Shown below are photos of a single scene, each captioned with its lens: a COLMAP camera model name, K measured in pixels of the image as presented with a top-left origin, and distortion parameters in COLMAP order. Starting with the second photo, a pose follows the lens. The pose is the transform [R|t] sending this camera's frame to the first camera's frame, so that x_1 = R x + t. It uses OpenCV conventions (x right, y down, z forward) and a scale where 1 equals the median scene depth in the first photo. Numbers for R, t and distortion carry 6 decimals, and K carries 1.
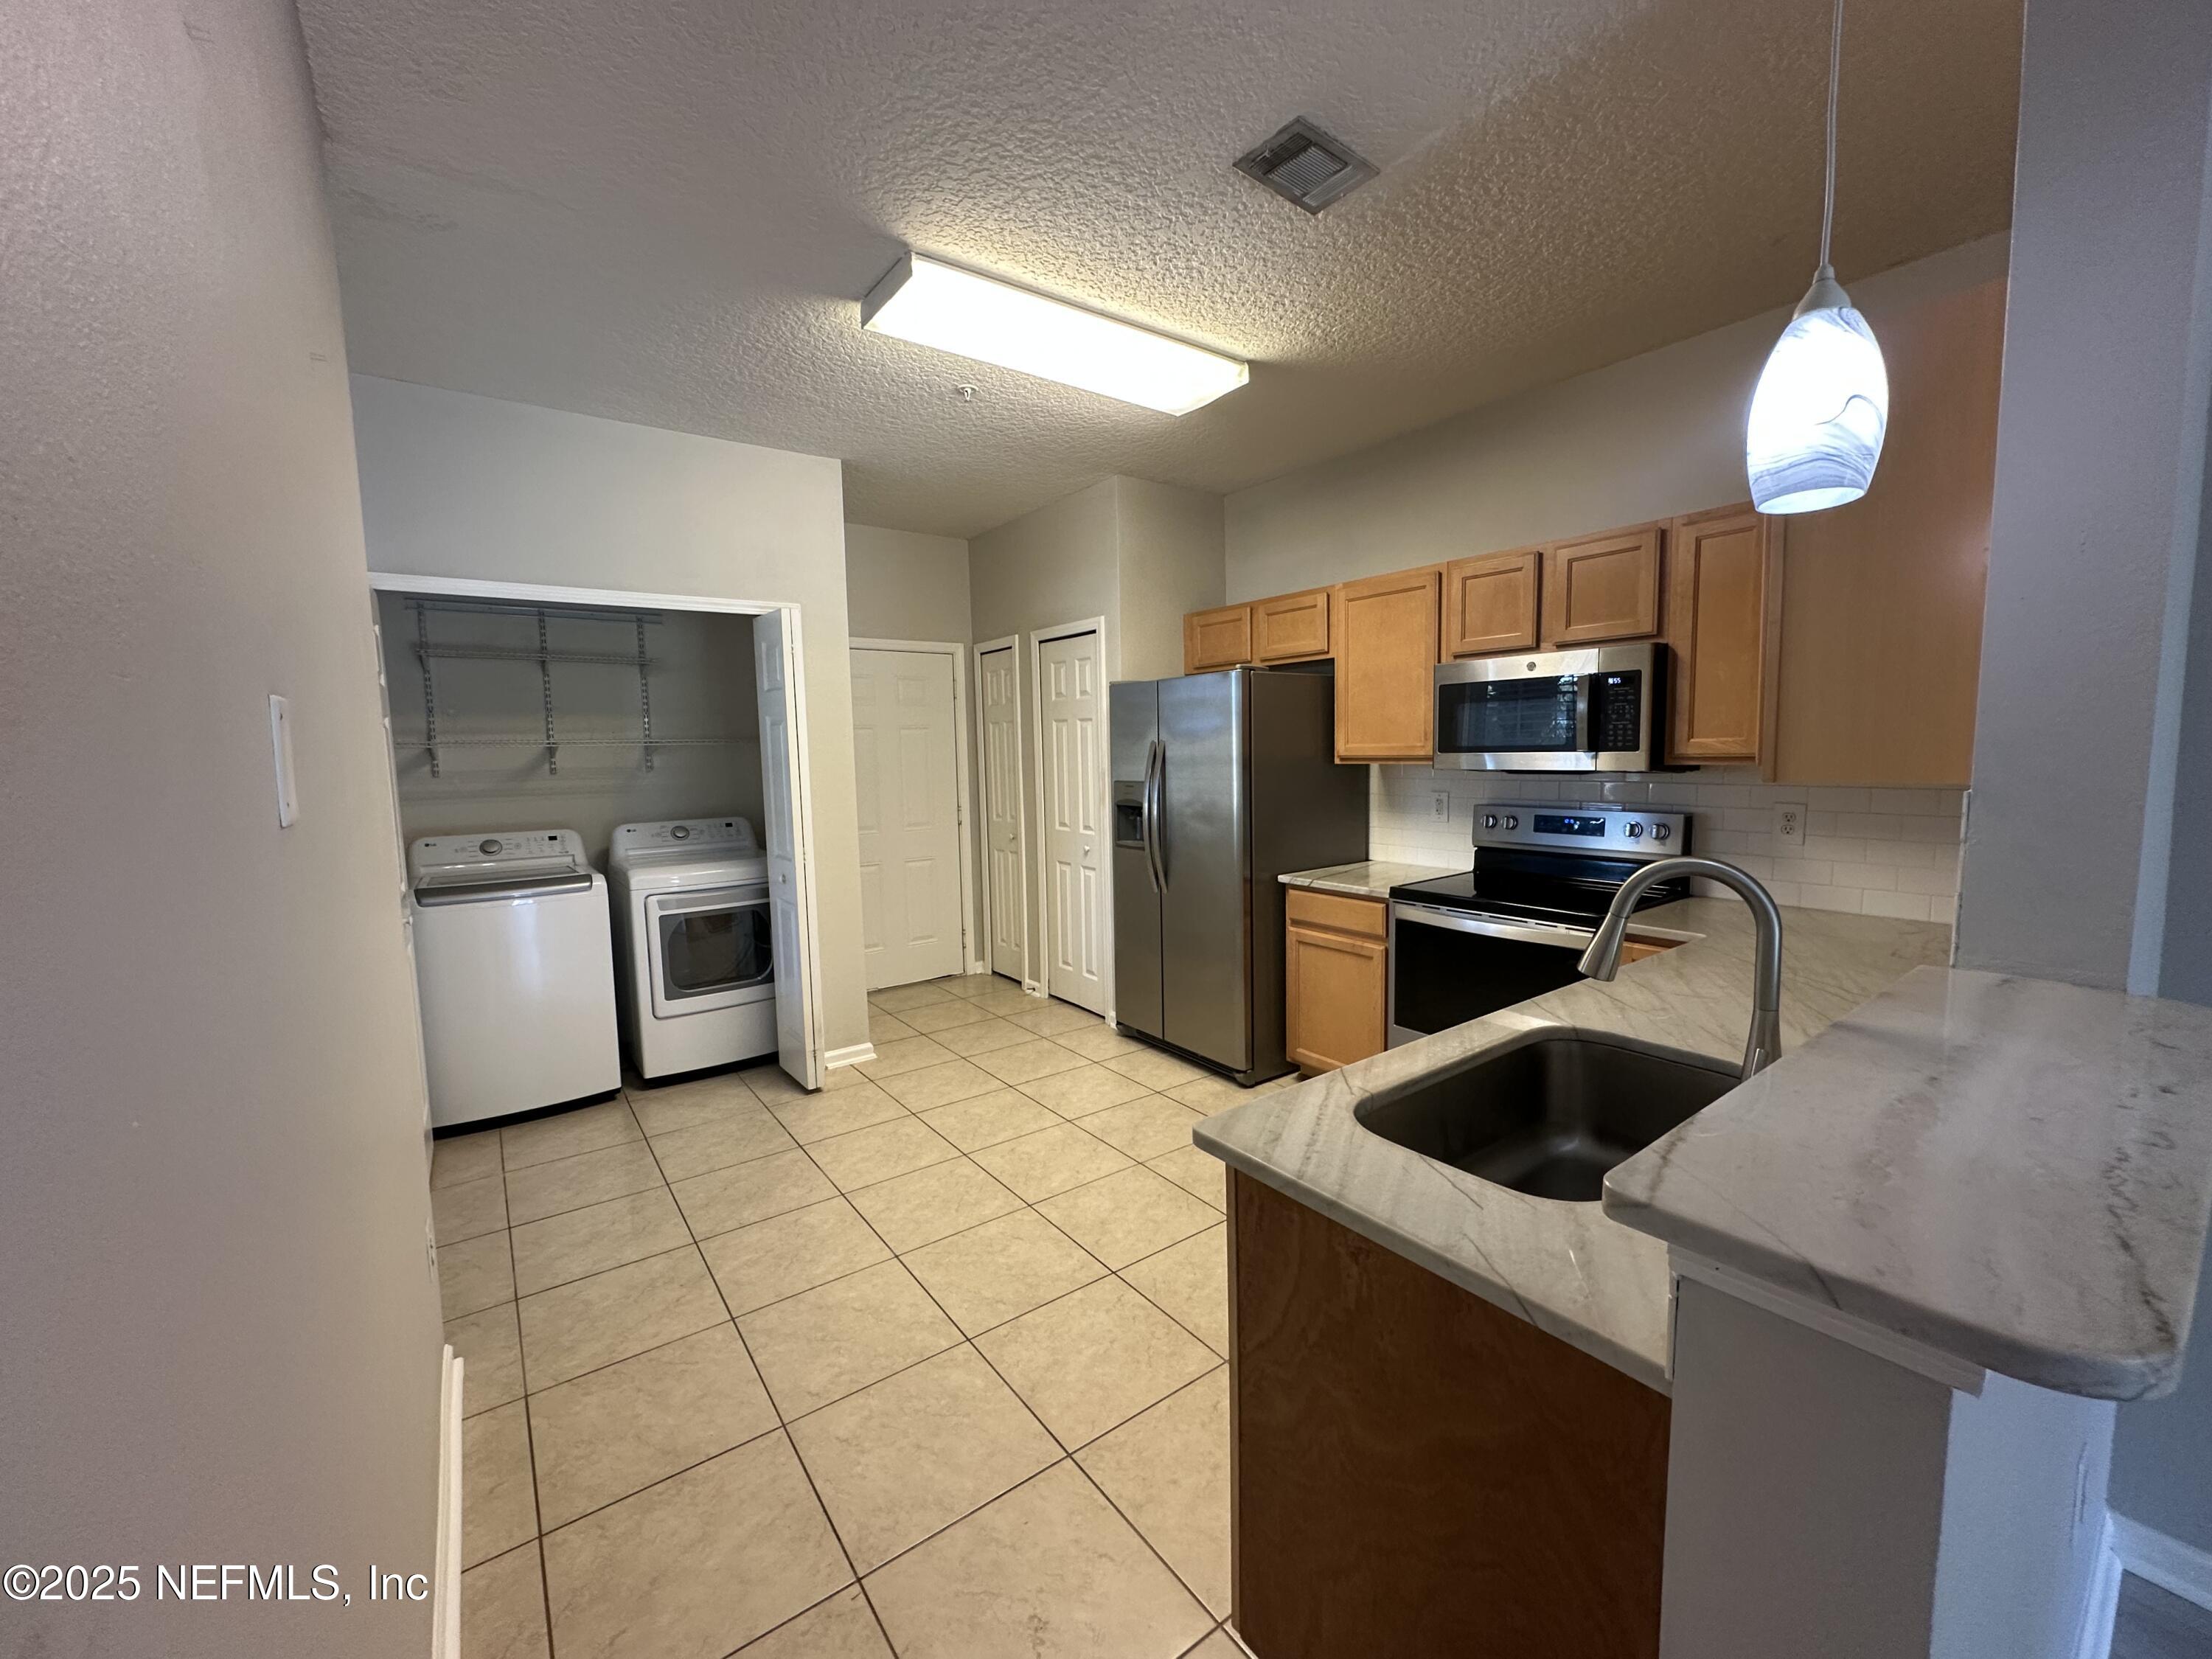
lens RADIAL K [[873.7, 0, 1099.2], [0, 873.7, 839.7], [0, 0, 1]] dist [-0.004378, 0.000312]
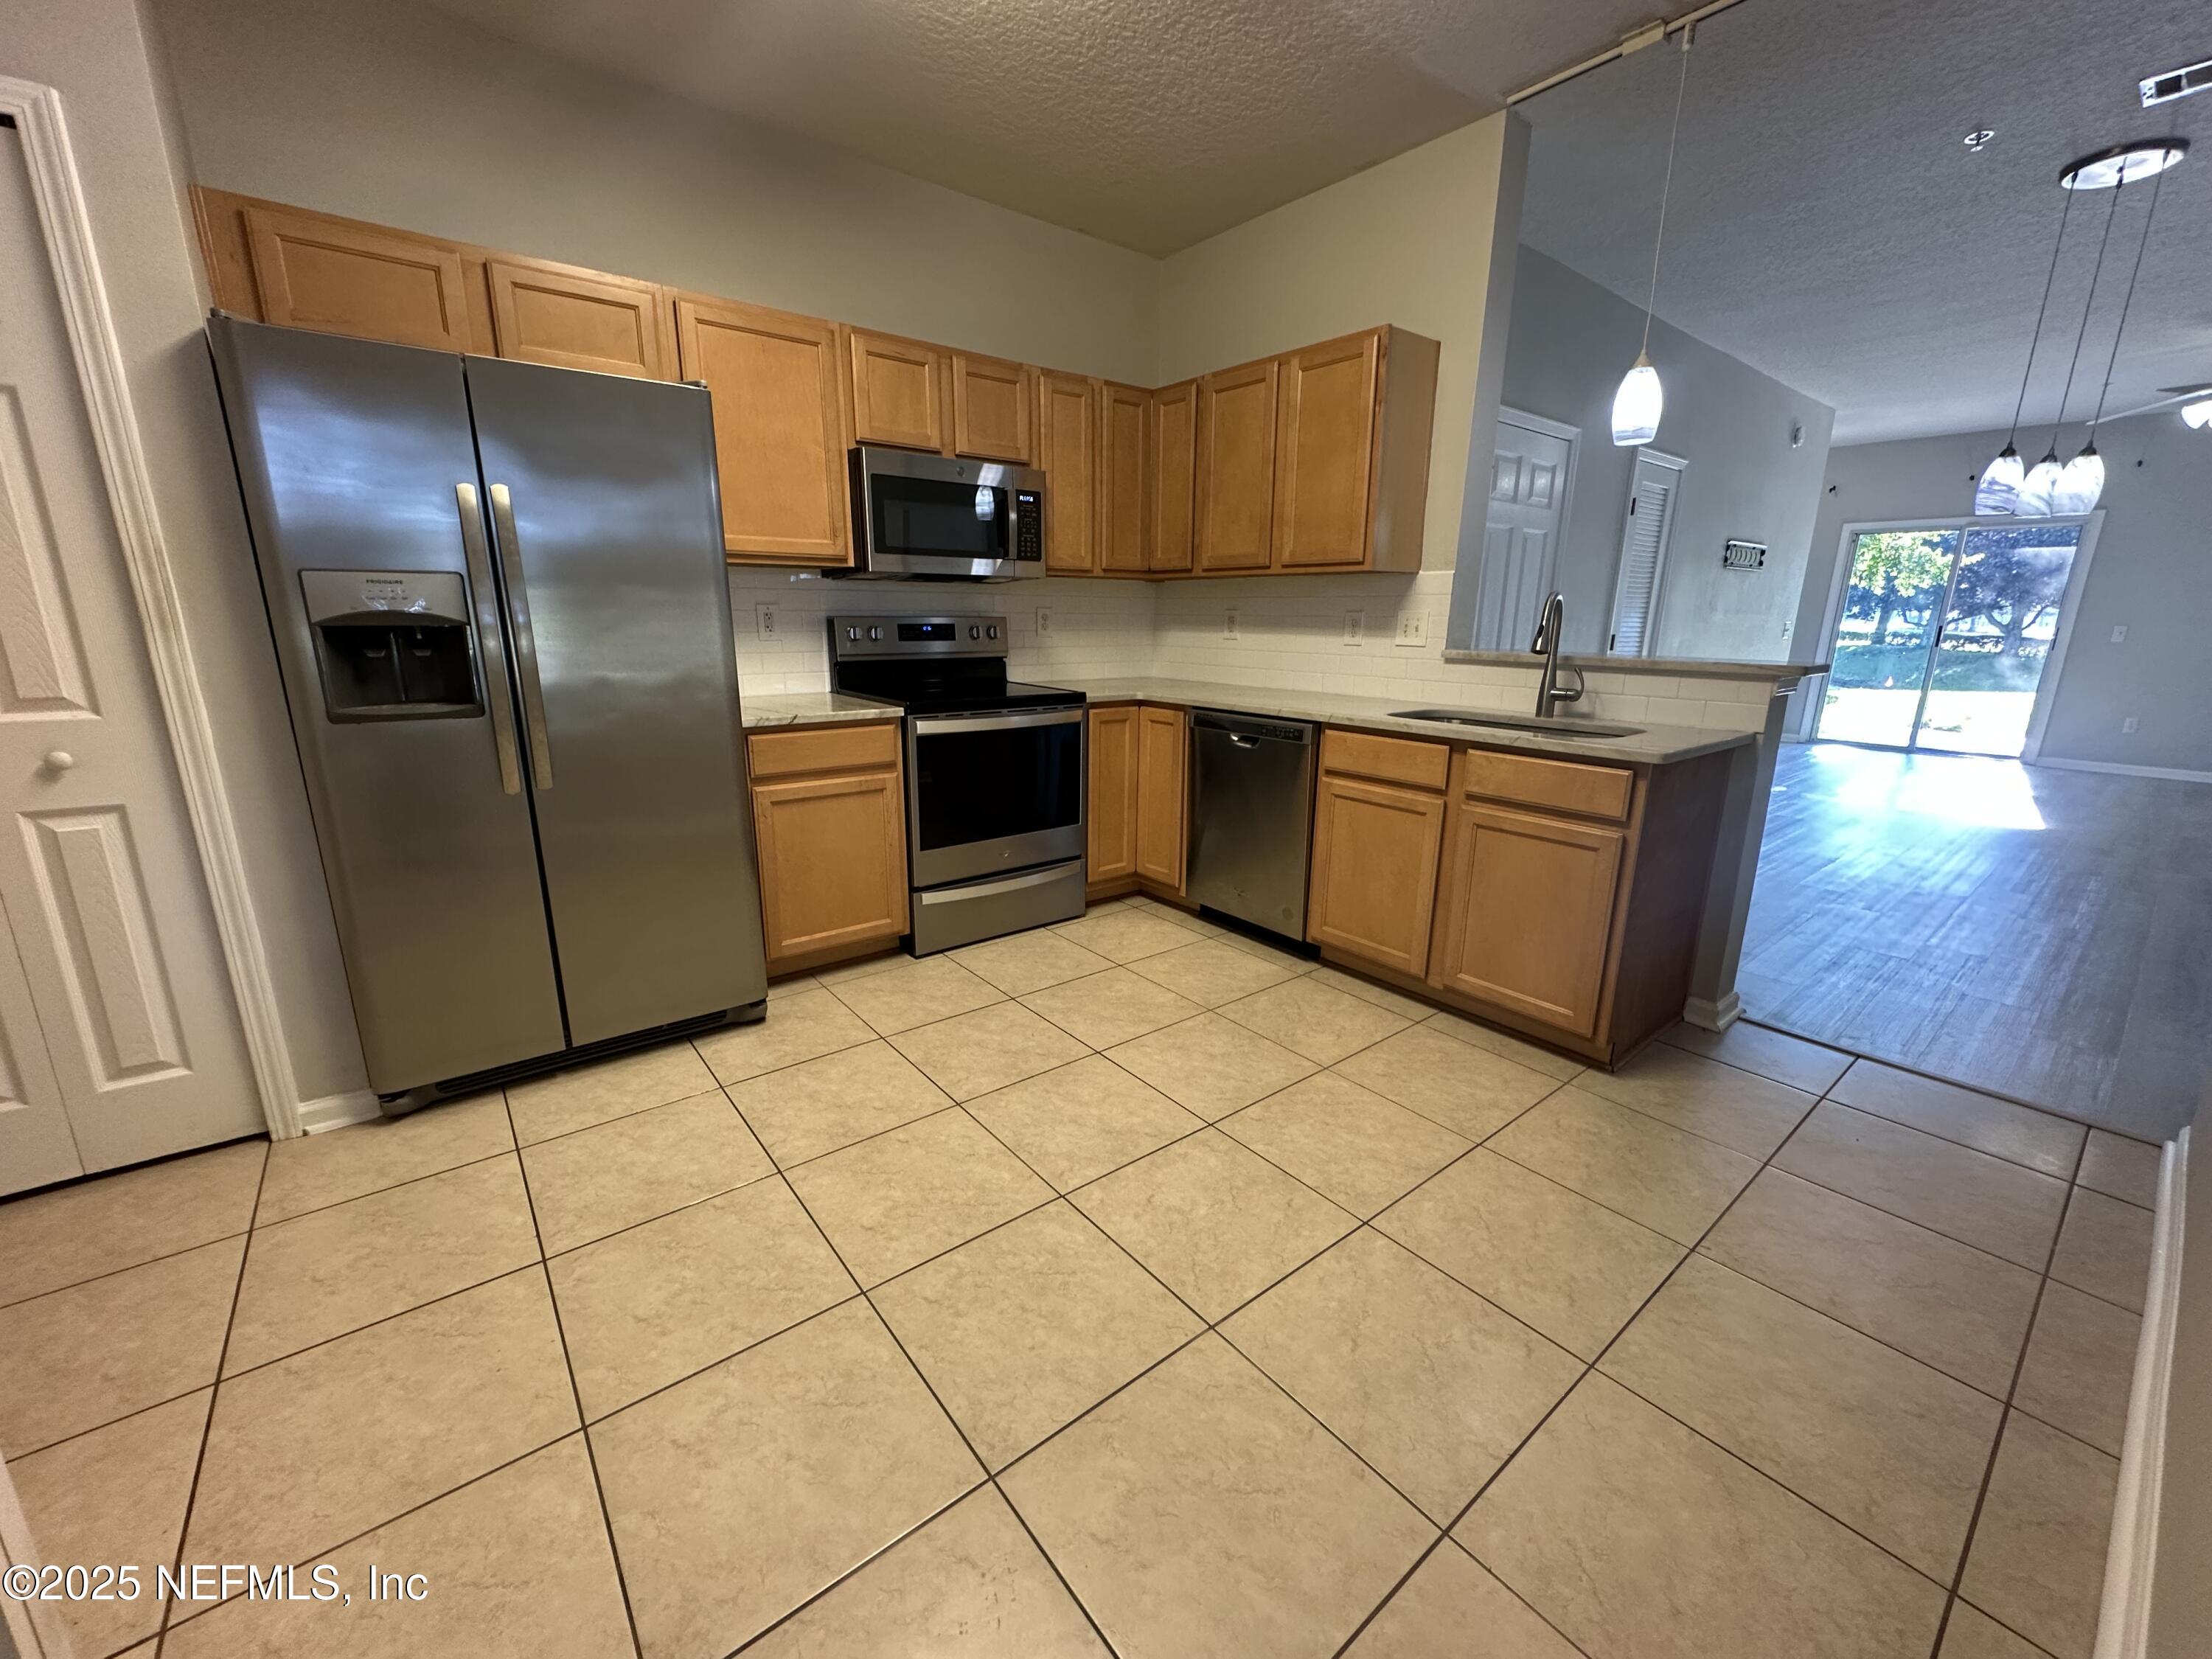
lens RADIAL K [[873.7, 0, 1110.5], [0, 873.7, 841.9], [0, 0, 1]] dist [-0.004378, 0.000312]
pose [[-0.047333, -0.233144, 0.971290, -0.653017], [0.098207, 0.966582, 0.236800, 0.000812], [-0.994040, 0.106596, -0.022855, 0.925598]]
